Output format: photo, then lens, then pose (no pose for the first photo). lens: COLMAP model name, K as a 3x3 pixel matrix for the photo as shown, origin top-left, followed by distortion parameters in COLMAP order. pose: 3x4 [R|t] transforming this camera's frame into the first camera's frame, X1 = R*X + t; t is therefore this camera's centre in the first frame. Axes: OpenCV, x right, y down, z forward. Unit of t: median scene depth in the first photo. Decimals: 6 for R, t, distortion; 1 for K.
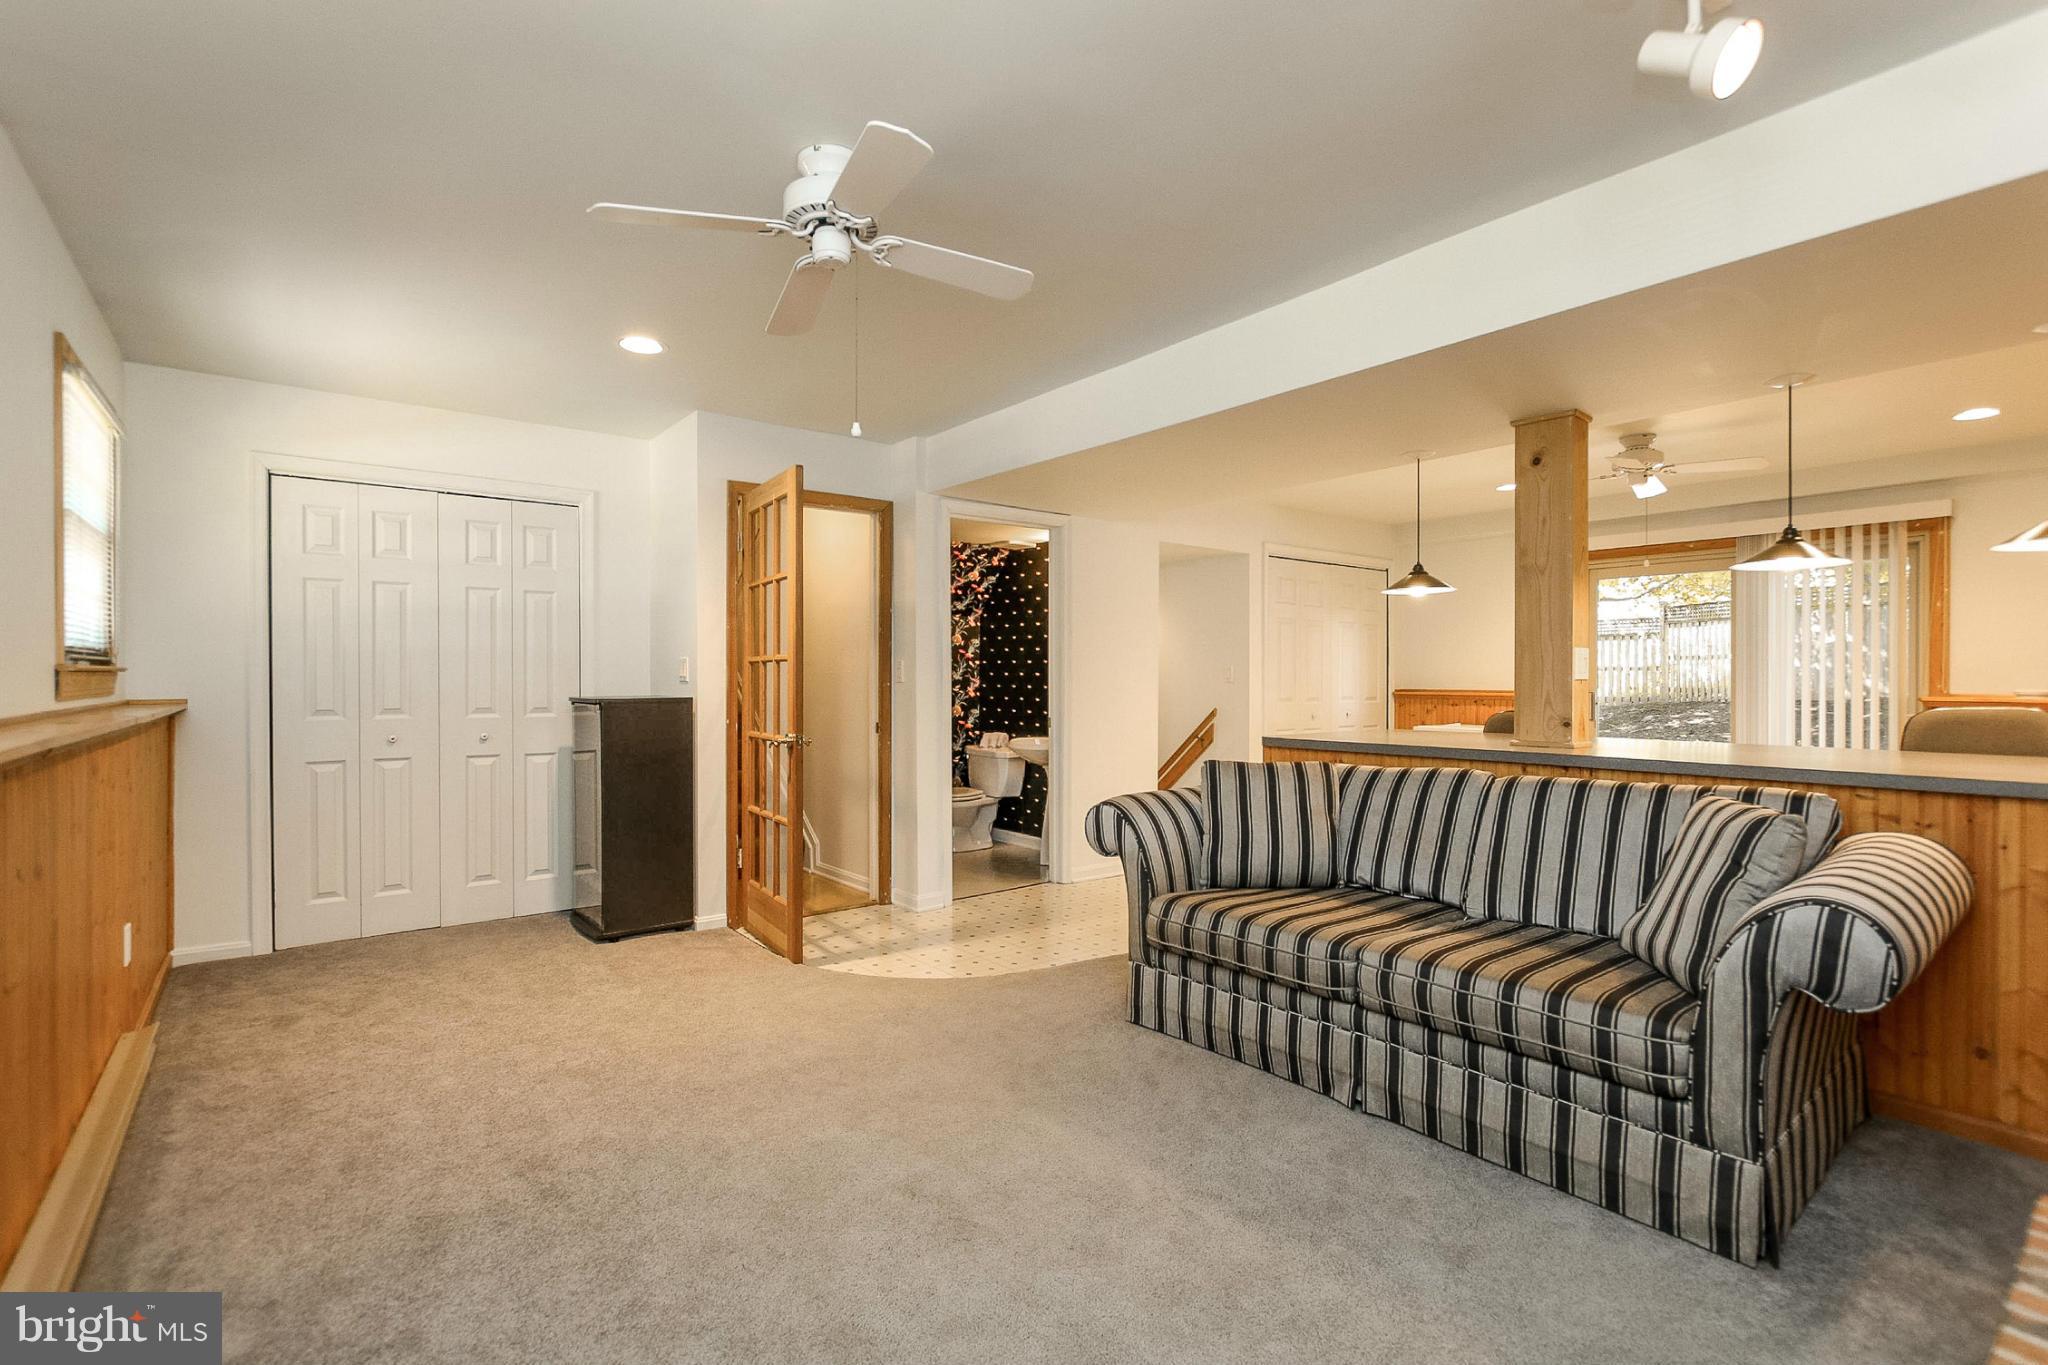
lens RADIAL K [[947.7, 0, 1038.2], [0, 947.7, 688.2], [0, 0, 1]] dist [-0.009785, -0.000079]
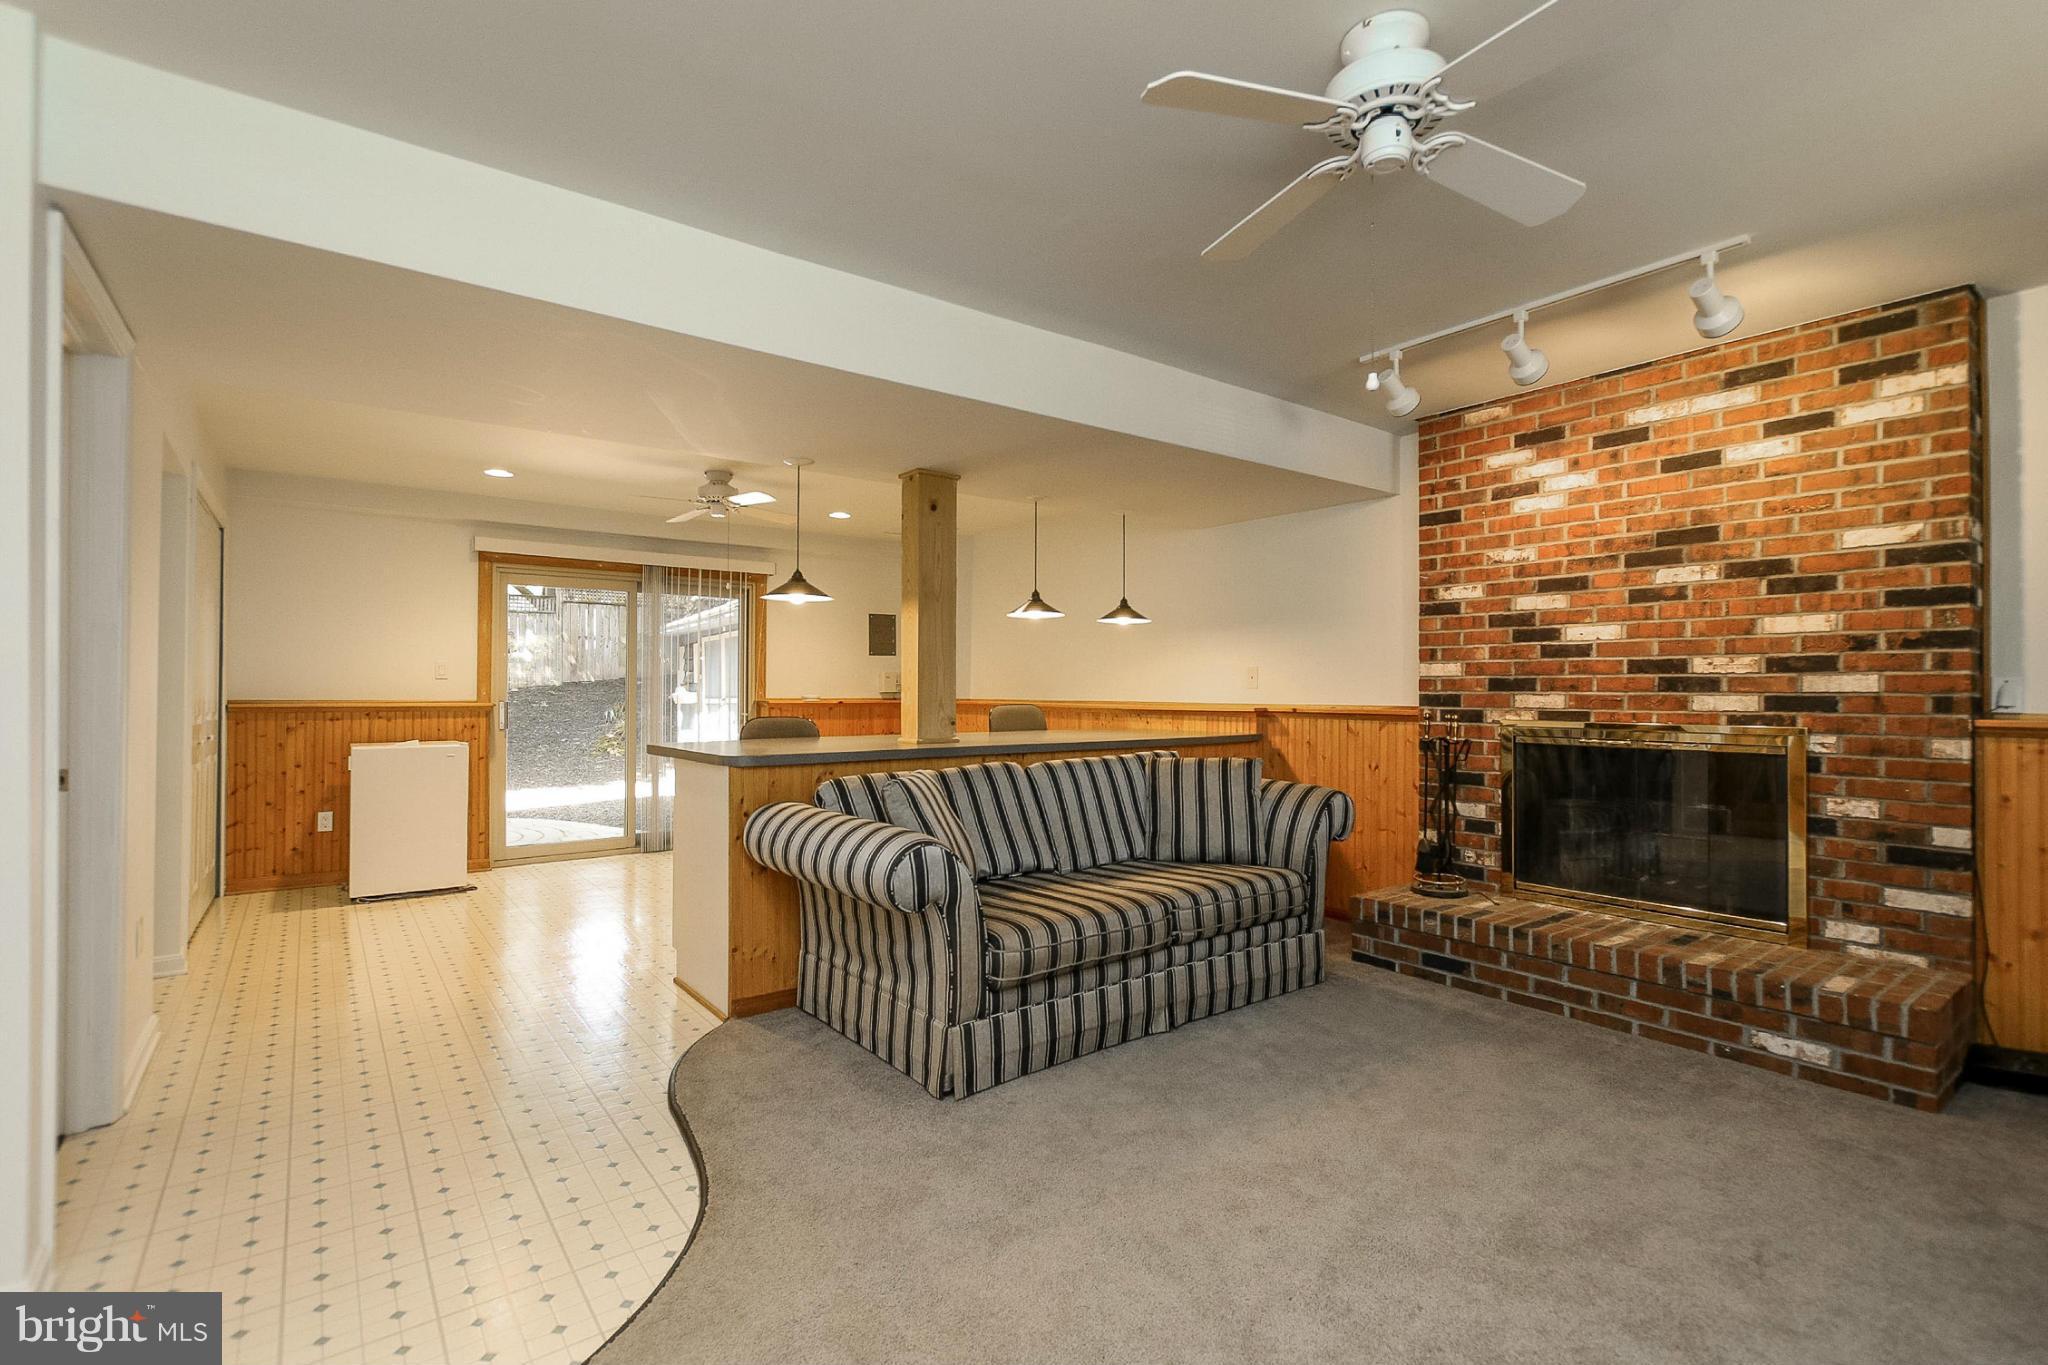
lens RADIAL K [[947.7, 0, 1041.1], [0, 947.7, 680.0], [0, 0, 1]] dist [-0.009785, -0.000079]
pose [[-0.004942, 0.011334, 0.999924, -0.772467], [0.005005, 0.999924, -0.011309, -0.006138], [-0.999975, 0.004948, -0.004998, 0.973573]]
